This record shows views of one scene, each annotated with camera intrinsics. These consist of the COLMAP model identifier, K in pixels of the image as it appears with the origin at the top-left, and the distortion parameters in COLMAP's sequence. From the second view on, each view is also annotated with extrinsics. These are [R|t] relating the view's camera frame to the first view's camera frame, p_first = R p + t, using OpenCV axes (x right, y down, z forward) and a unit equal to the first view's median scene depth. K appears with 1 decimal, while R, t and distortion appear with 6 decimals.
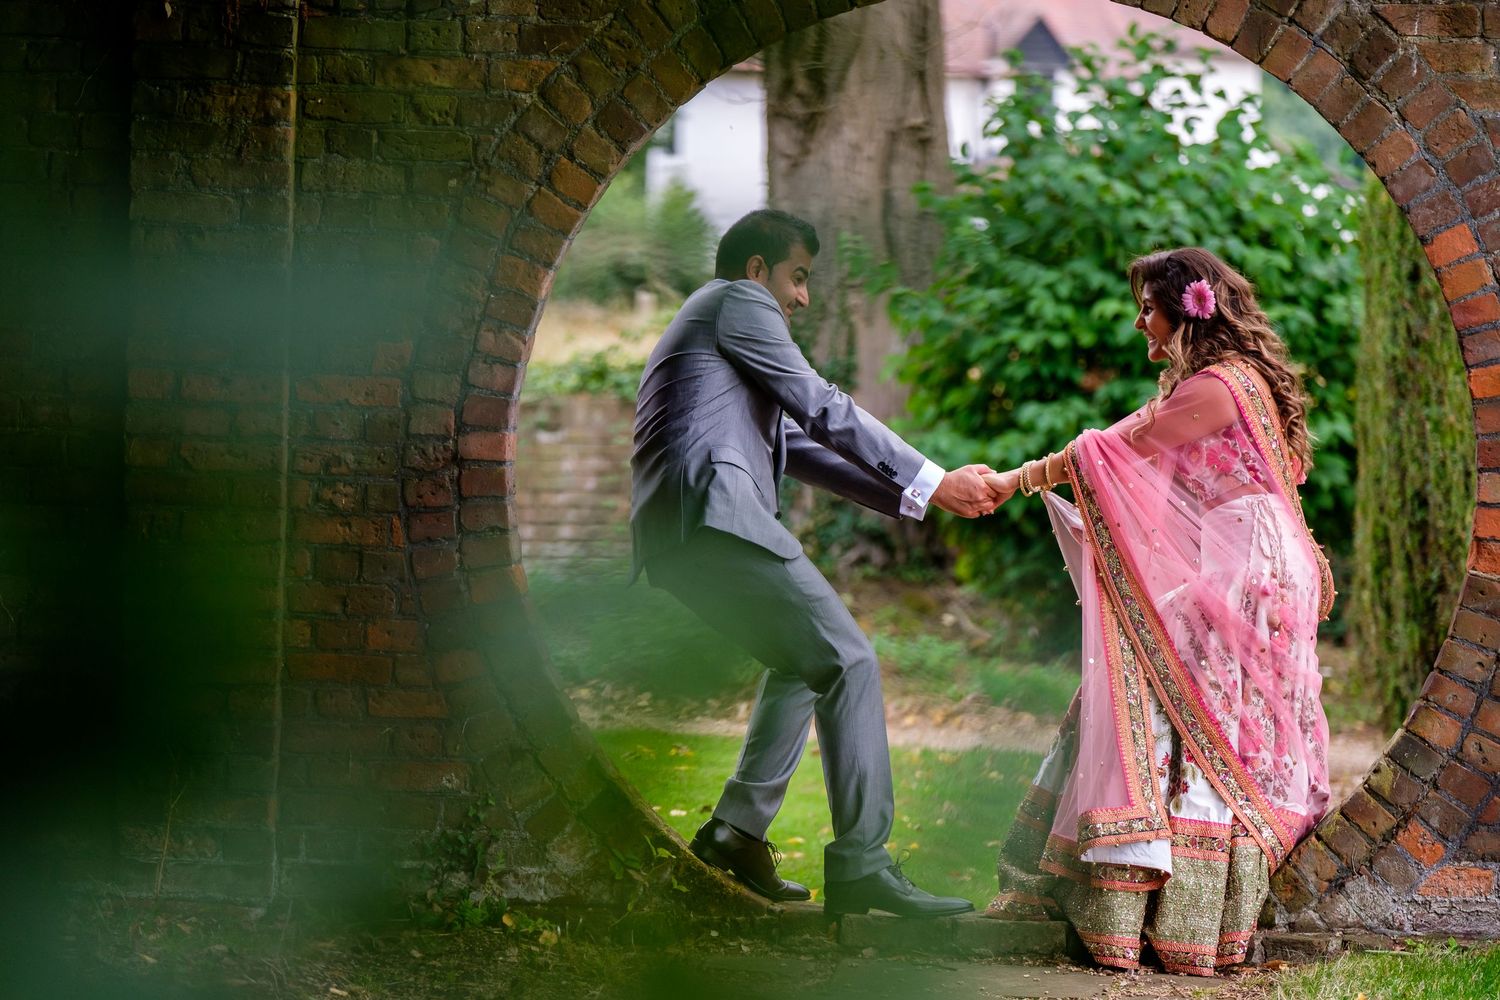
lens RADIAL K [[7768.4, 0, 750.0], [0, 7768.4, 500.0], [0, 0, 1]] dist [-0.022627, -10.554784]
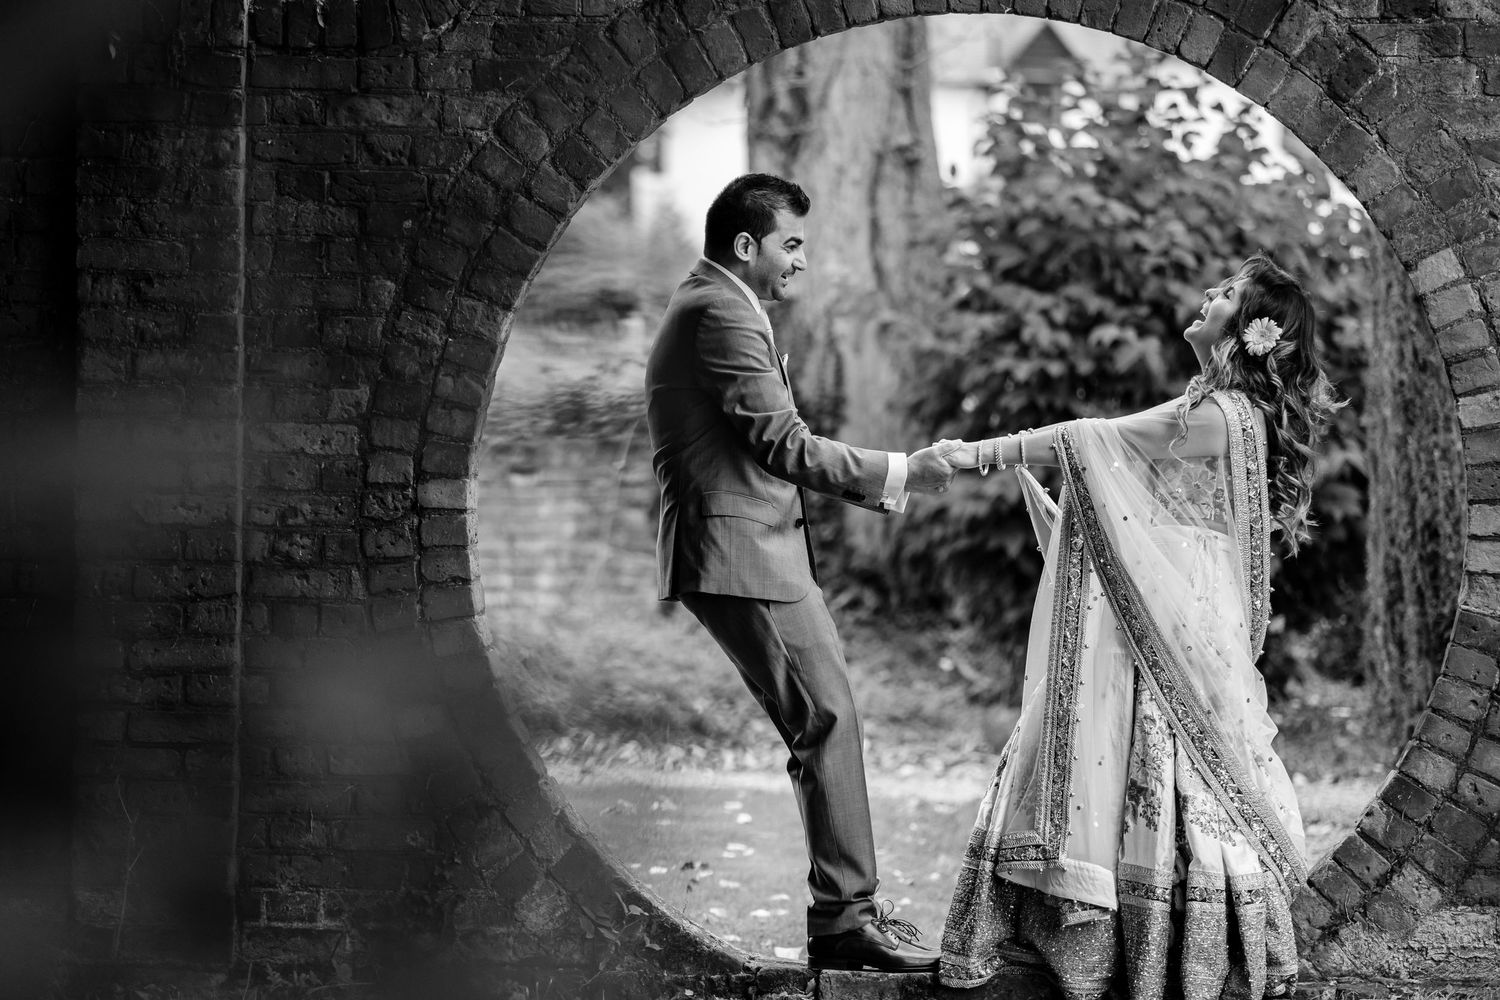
lens RADIAL K [[9255.8, 0, 749.5], [0, 9255.8, 180.7], [0, 0, 1]] dist [-0.245855, 9.255875]
pose [[0.999817, -0.016625, -0.009430, 0.015500], [0.016267, 0.999191, -0.036784, -0.002928], [0.010034, 0.036624, 0.999279, -0.157269]]
